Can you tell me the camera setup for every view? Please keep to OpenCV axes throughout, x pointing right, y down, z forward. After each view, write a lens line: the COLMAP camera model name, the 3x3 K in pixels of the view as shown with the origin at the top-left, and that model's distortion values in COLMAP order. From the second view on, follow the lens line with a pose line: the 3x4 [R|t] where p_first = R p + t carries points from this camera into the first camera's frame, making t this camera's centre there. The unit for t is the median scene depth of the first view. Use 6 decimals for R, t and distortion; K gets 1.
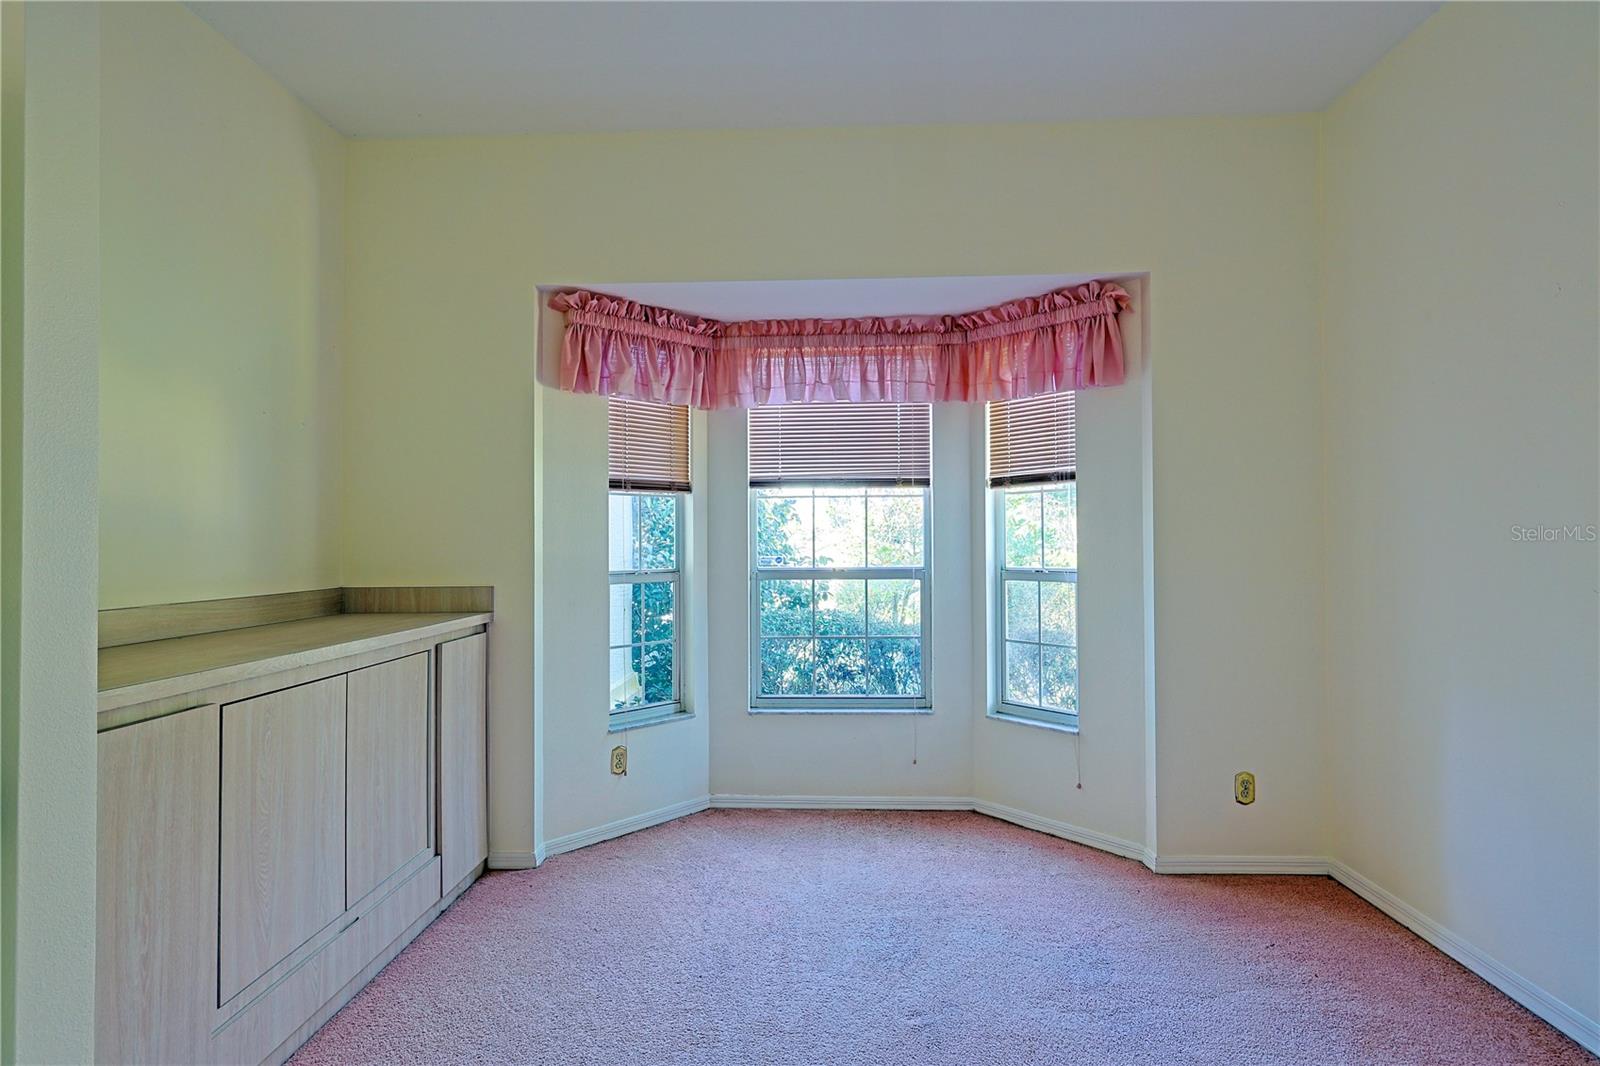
lens RADIAL K [[741.9, 0, 802.2], [0, 741.9, 532.4], [0, 0, 1]] dist [-0.004581, 0.000998]
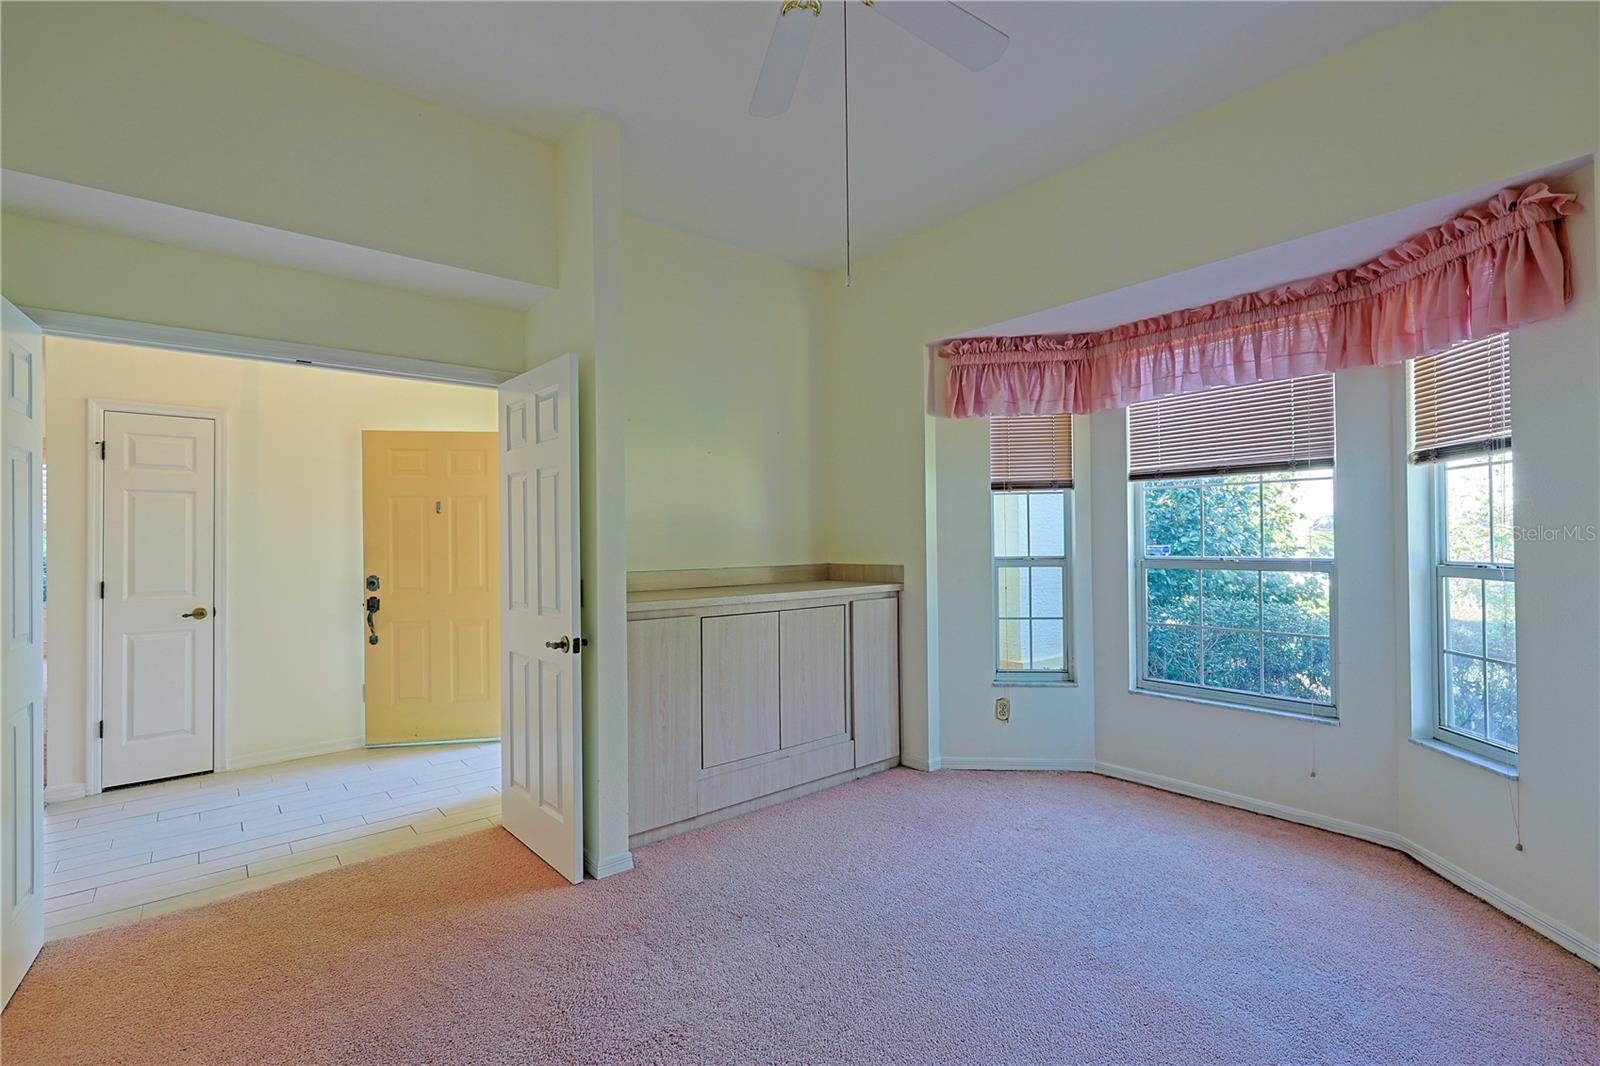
lens RADIAL K [[712.2, 0, 807.7], [0, 712.2, 531.1], [0, 0, 1]] dist [0.000282, 0.000785]
pose [[0.670280, -0.008165, -0.742063, 0.428045], [0.018542, 0.999812, 0.005747, -0.002838], [0.741876, -0.017611, 0.670305, -0.034987]]
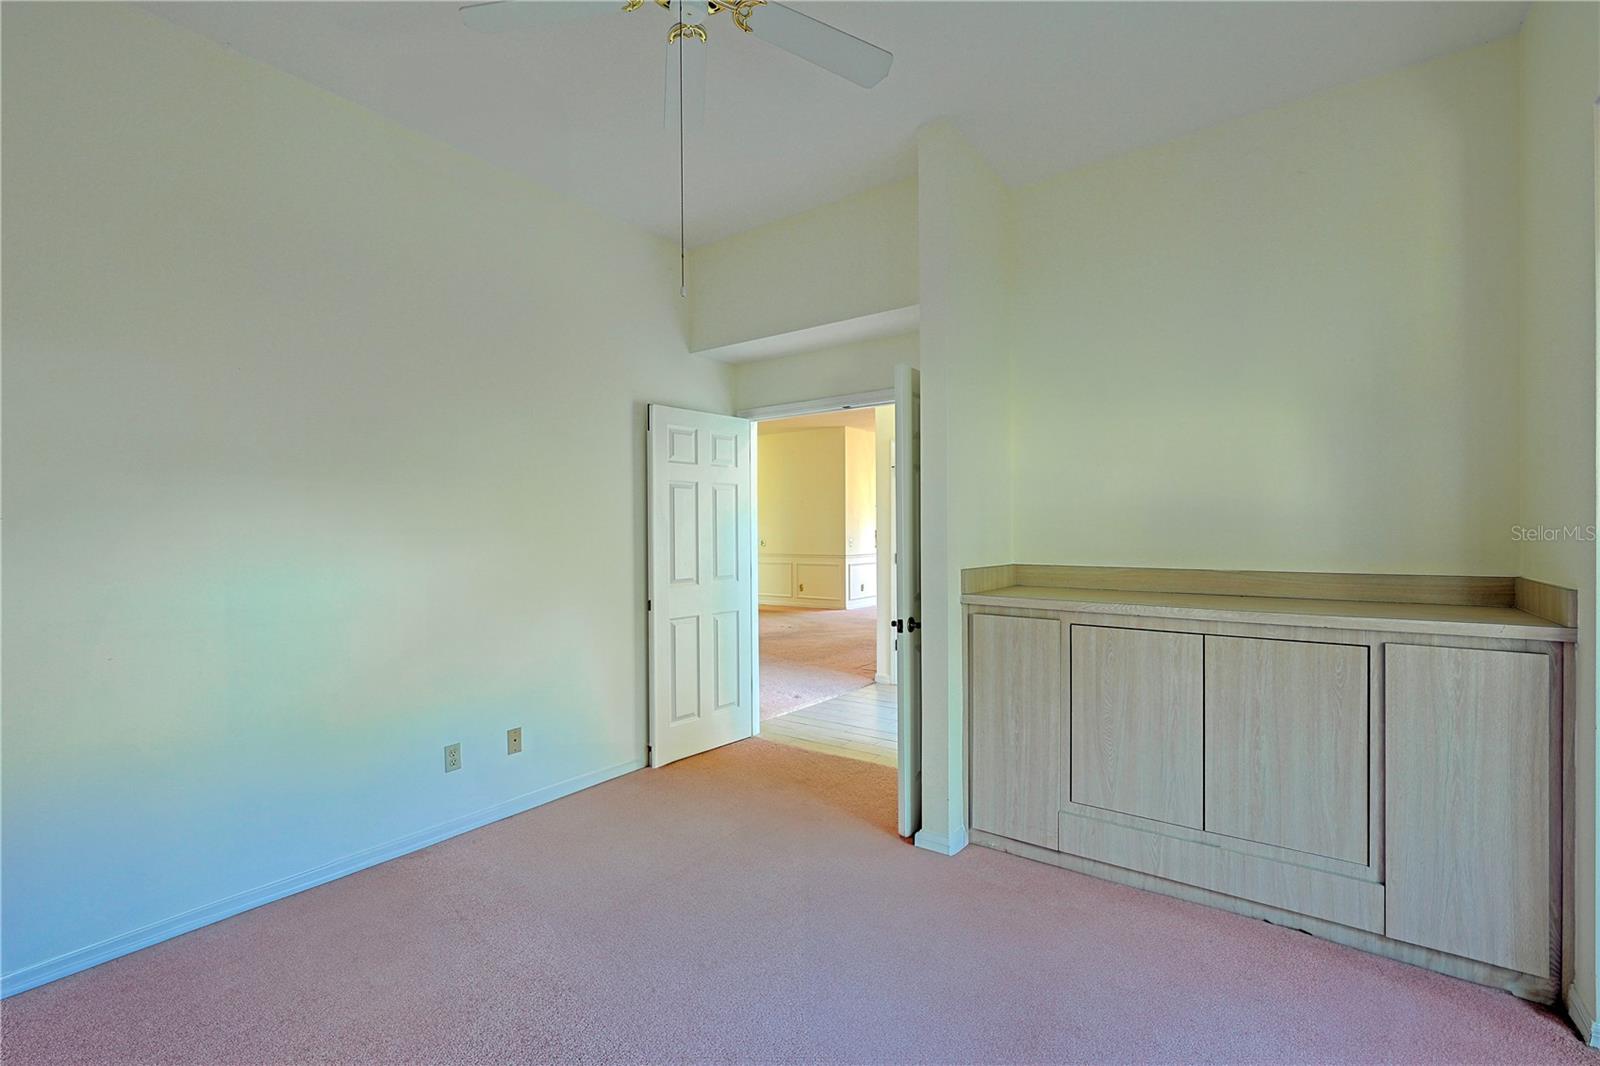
lens RADIAL K [[712.2, 0, 801.0], [0, 712.2, 533.0], [0, 0, 1]] dist [0.000282, 0.000785]
pose [[-0.570696, 0.015055, -0.821024, 0.460869], [0.022343, 0.999746, 0.002802, 0.004234], [0.820858, -0.016745, -0.570887, 0.735412]]
